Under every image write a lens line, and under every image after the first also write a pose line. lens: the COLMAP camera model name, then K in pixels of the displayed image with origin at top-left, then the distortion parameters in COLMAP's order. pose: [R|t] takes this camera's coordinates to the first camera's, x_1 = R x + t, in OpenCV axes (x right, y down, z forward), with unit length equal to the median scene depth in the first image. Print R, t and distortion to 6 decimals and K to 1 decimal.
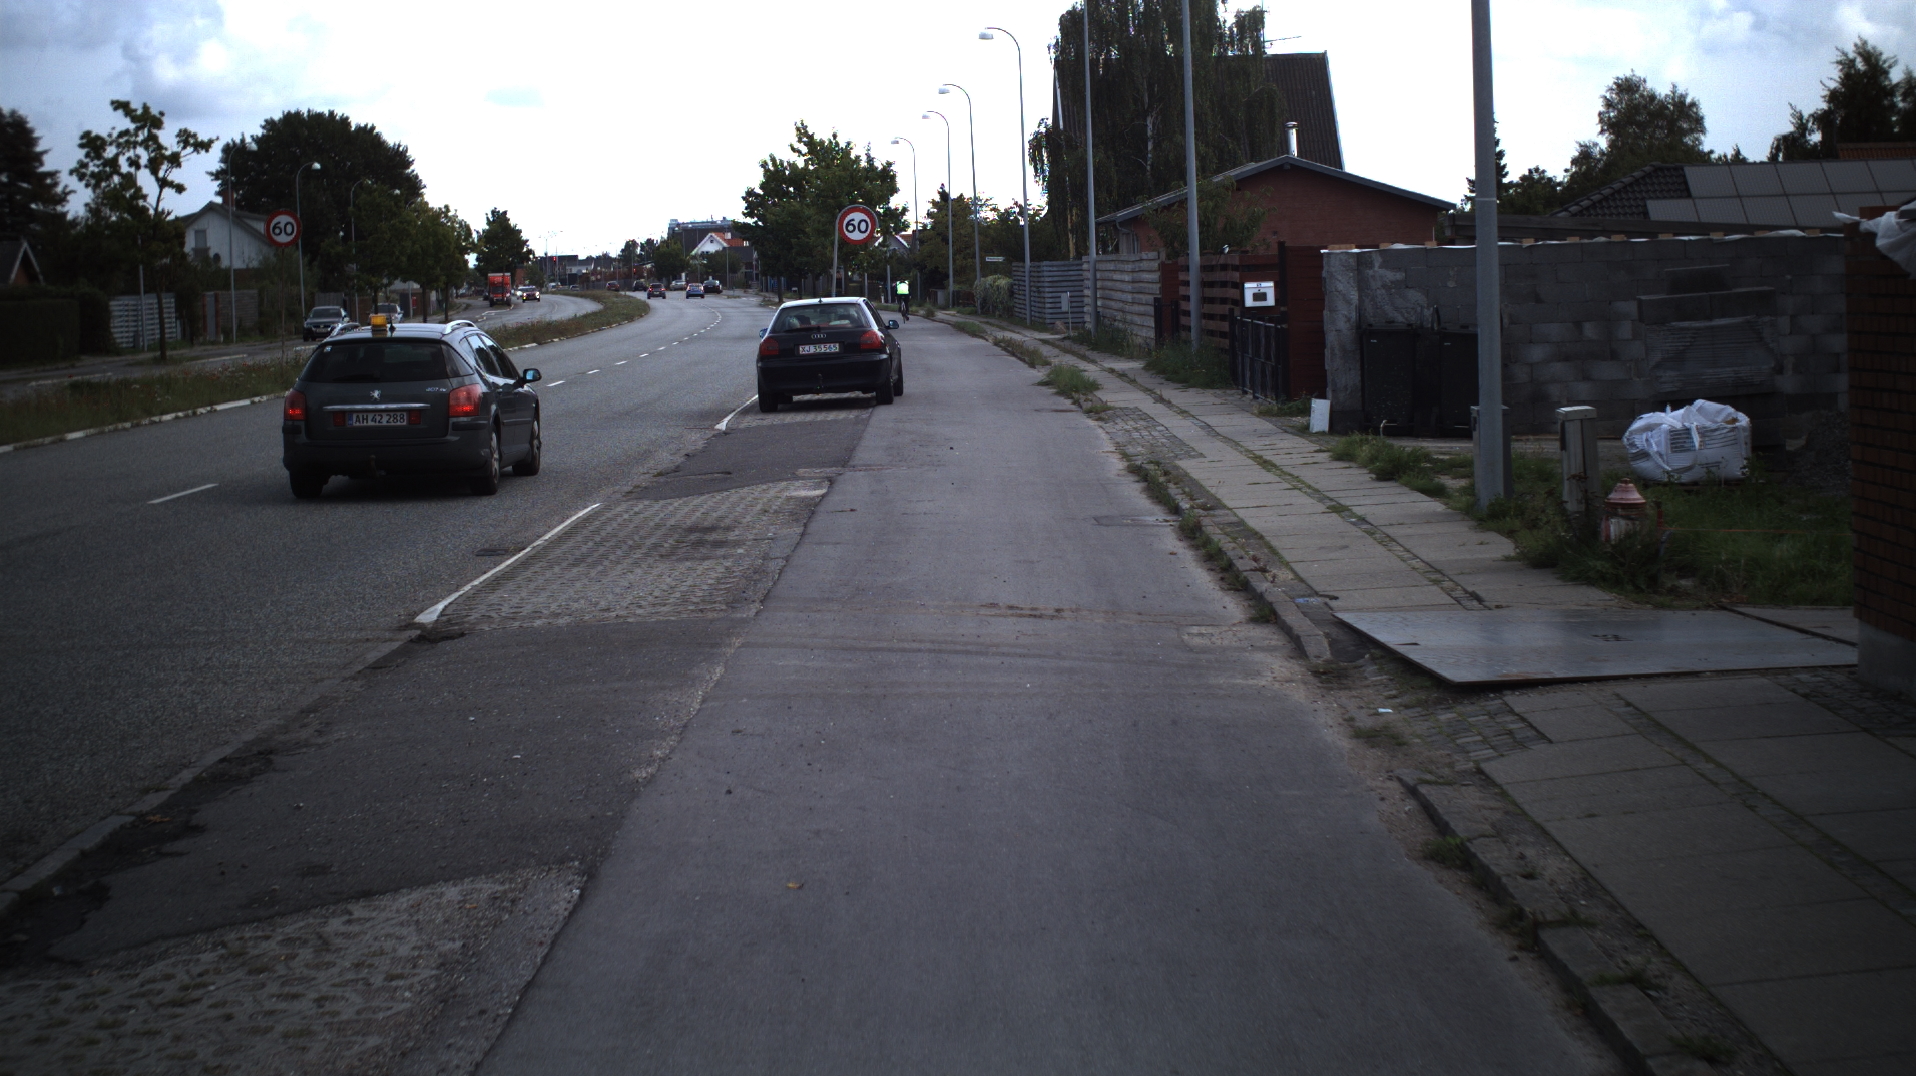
lens RADIAL K [[3428.8, 0, 958.0], [0, 3428.8, 538.0], [0, 0, 1]] dist [-0.247013, 0.078865]
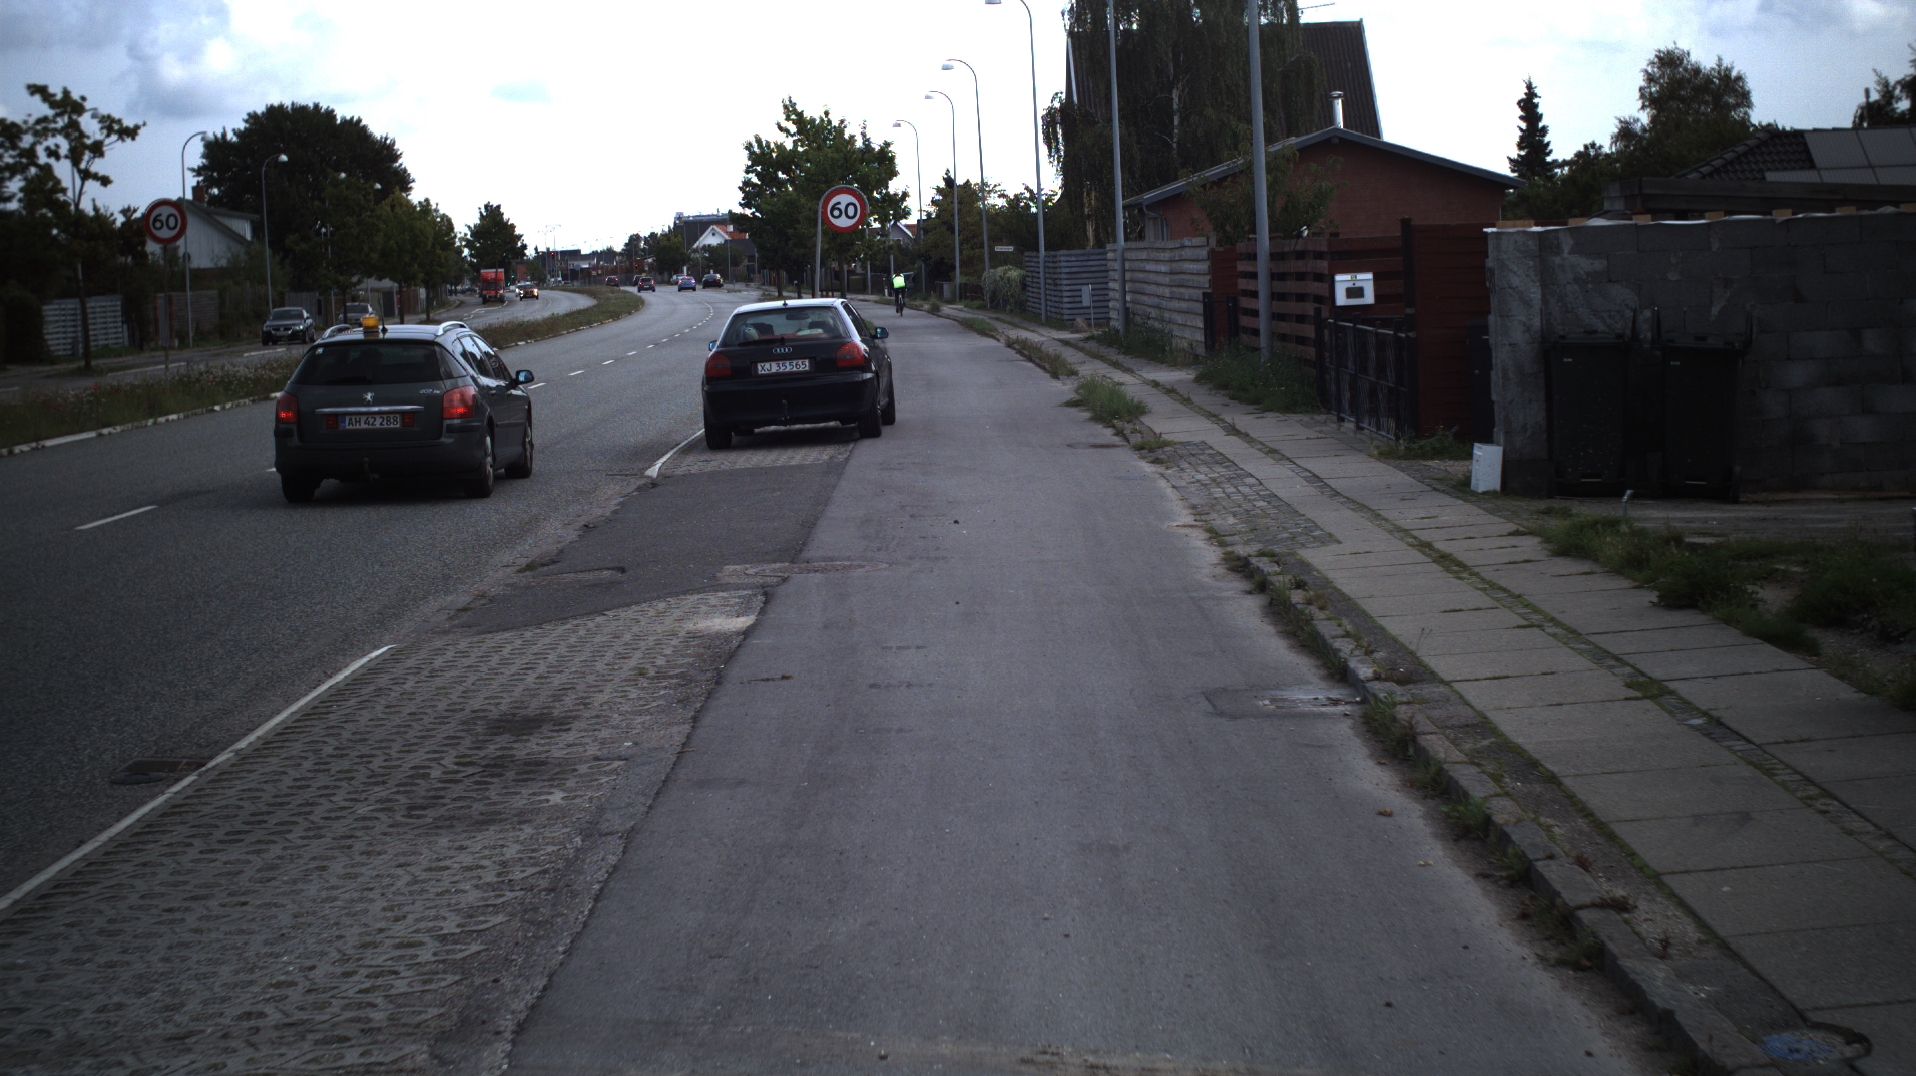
lens RADIAL K [[3428.8, 0, 958.0], [0, 3428.8, 538.0], [0, 0, 1]] dist [-0.247013, 0.078865]
pose [[0.999940, -0.010563, -0.003012, 0.000154], [0.010572, 0.999940, 0.002722, -0.007647], [0.002984, -0.002754, 0.999992, 0.096234]]
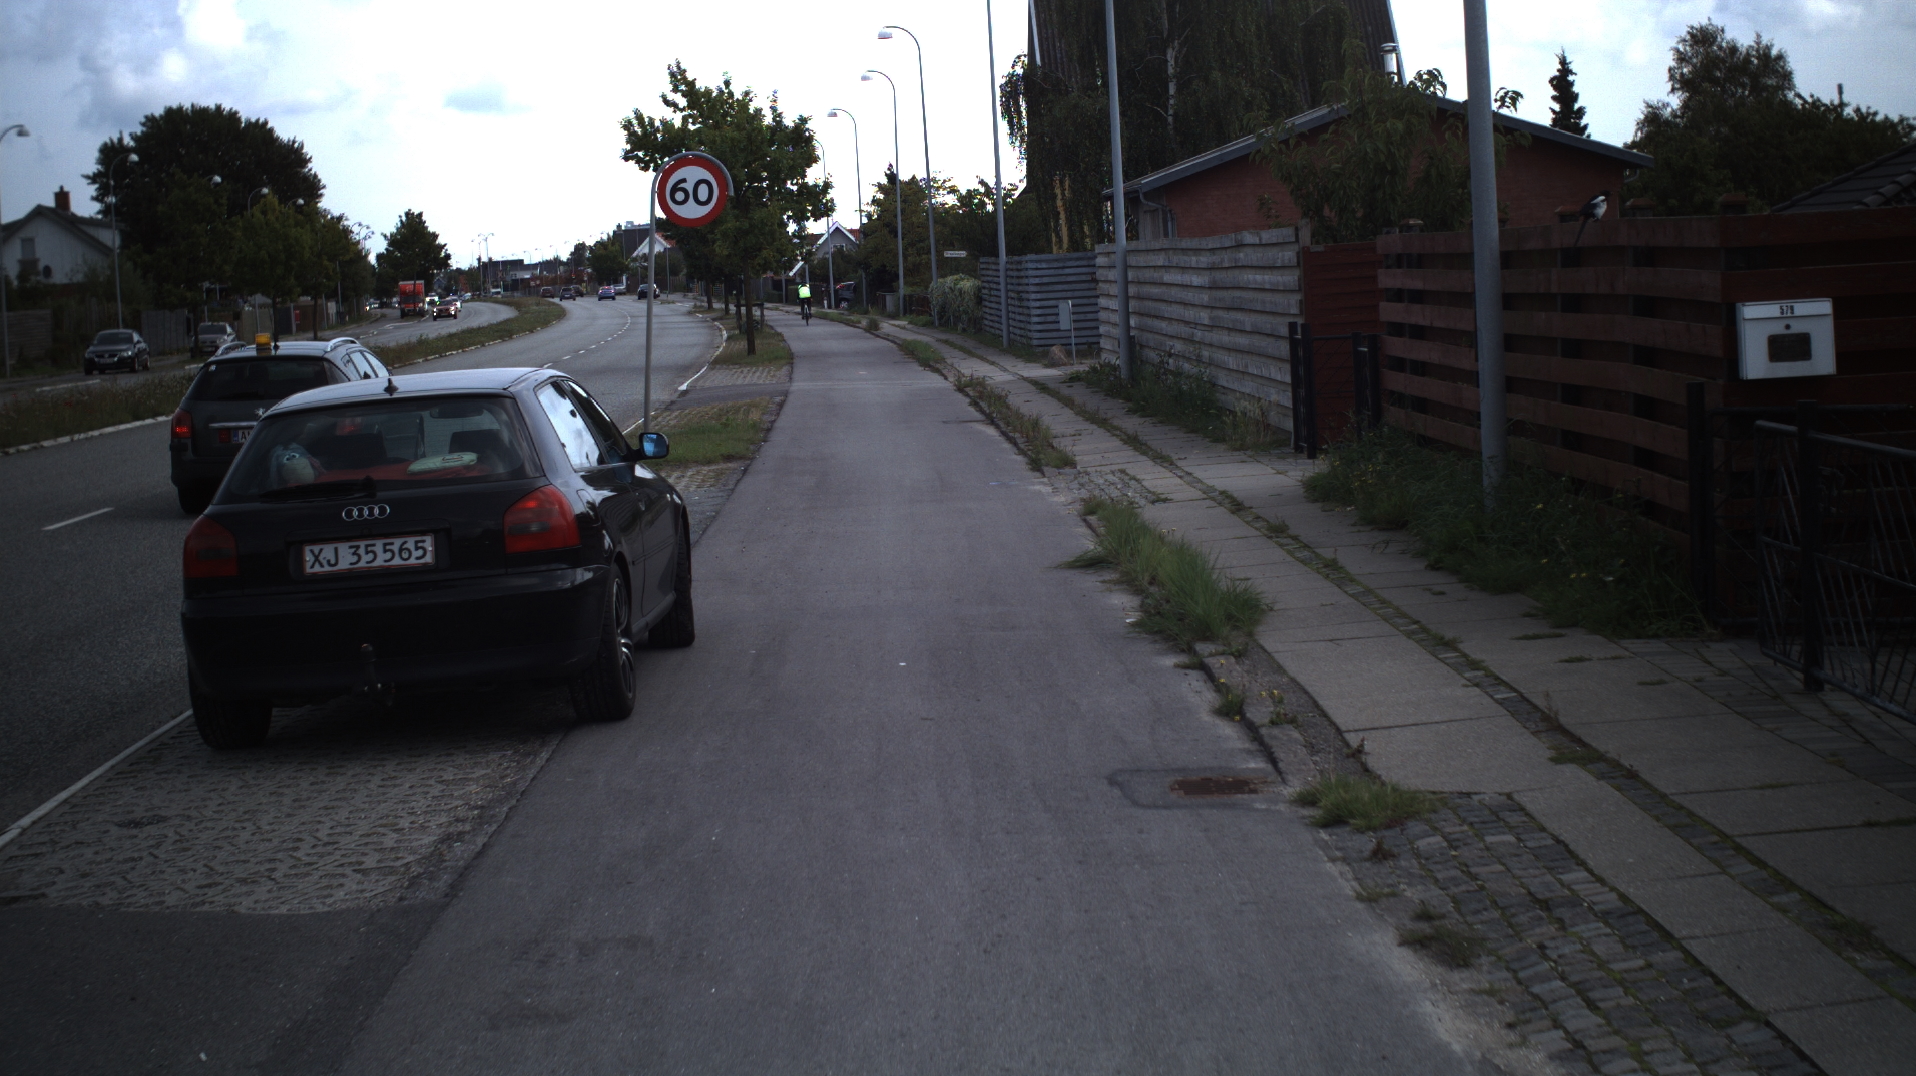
lens RADIAL K [[3428.8, 0, 958.0], [0, 3428.8, 538.0], [0, 0, 1]] dist [-0.247013, 0.078865]
pose [[0.999777, -0.018665, 0.009881, 0.003118], [0.018656, 0.999826, 0.000947, -0.022960], [-0.009897, -0.000763, 0.999951, 0.288941]]
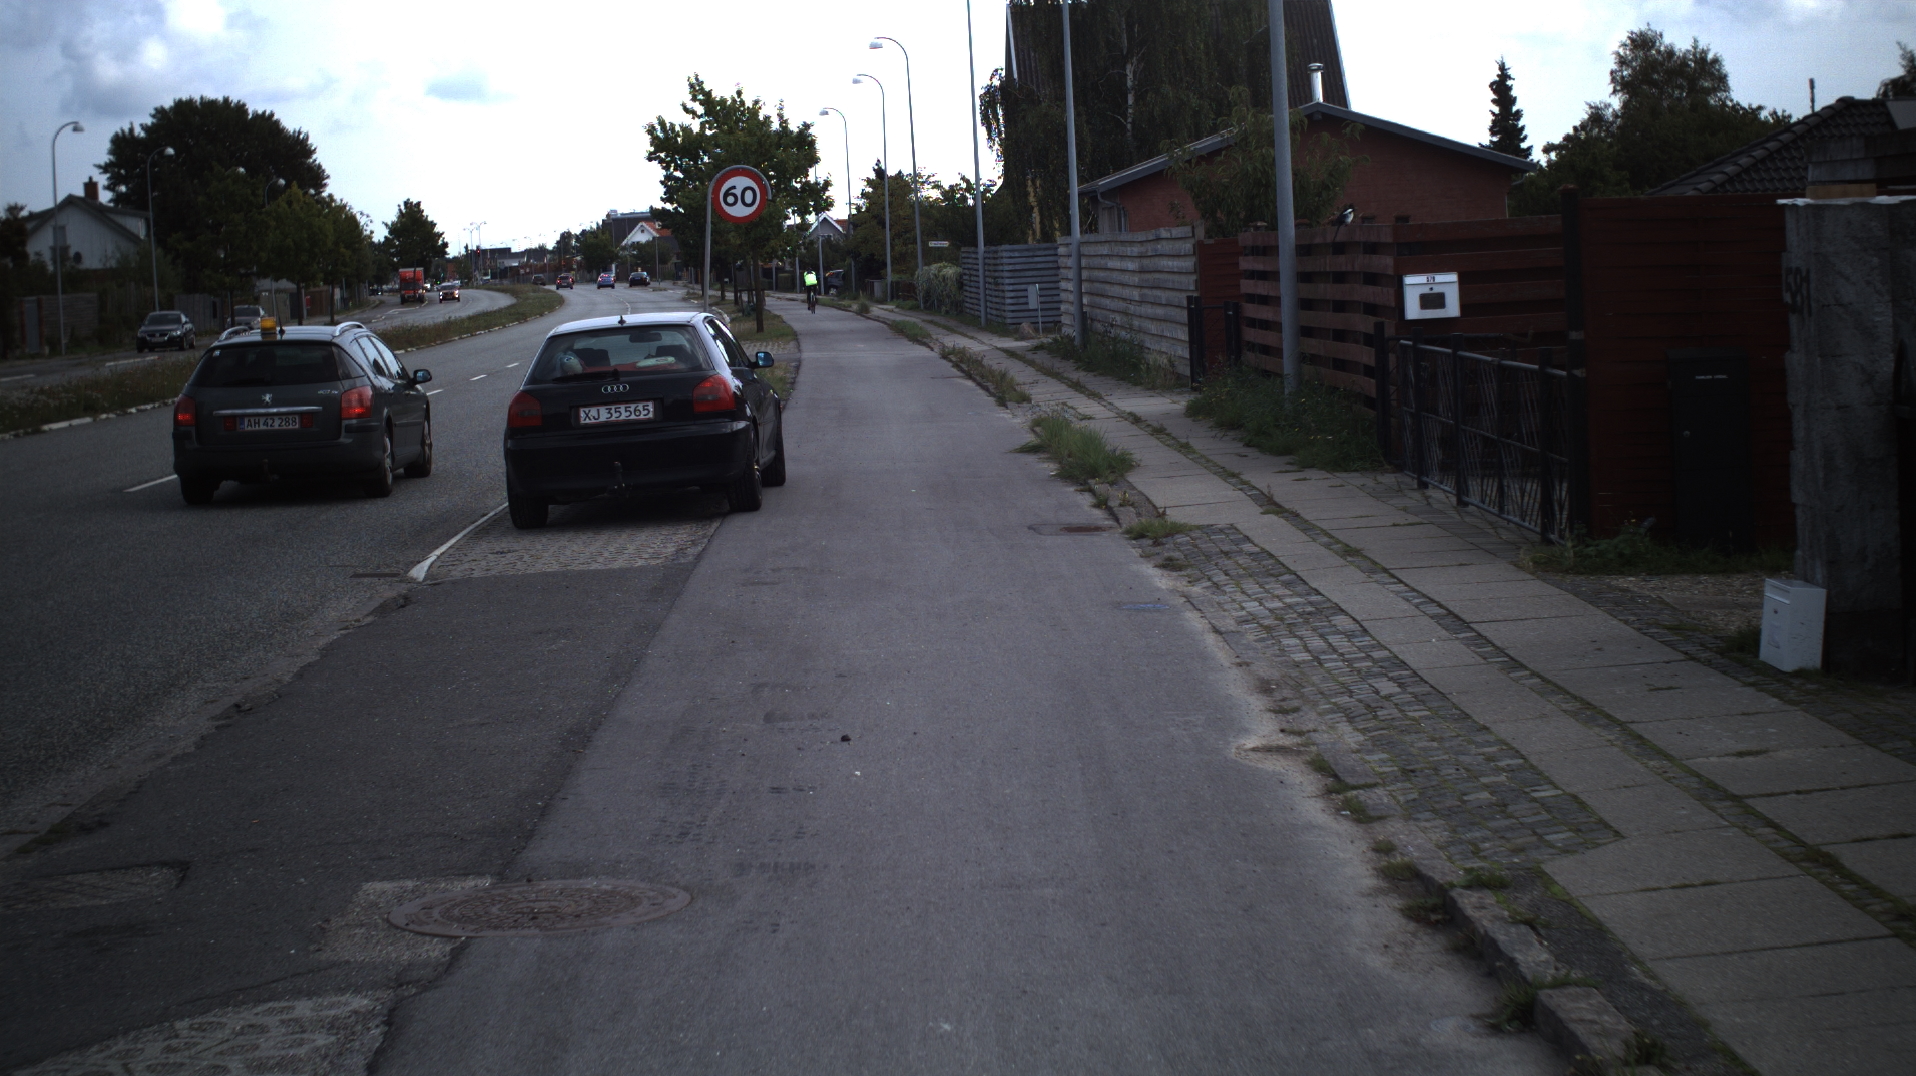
lens RADIAL K [[3428.8, 0, 958.0], [0, 3428.8, 538.0], [0, 0, 1]] dist [-0.247013, 0.078865]
pose [[0.999757, -0.015876, 0.015325, 0.001556], [0.015815, 0.999867, 0.004079, -0.015230], [-0.015387, -0.003836, 0.999874, 0.192648]]
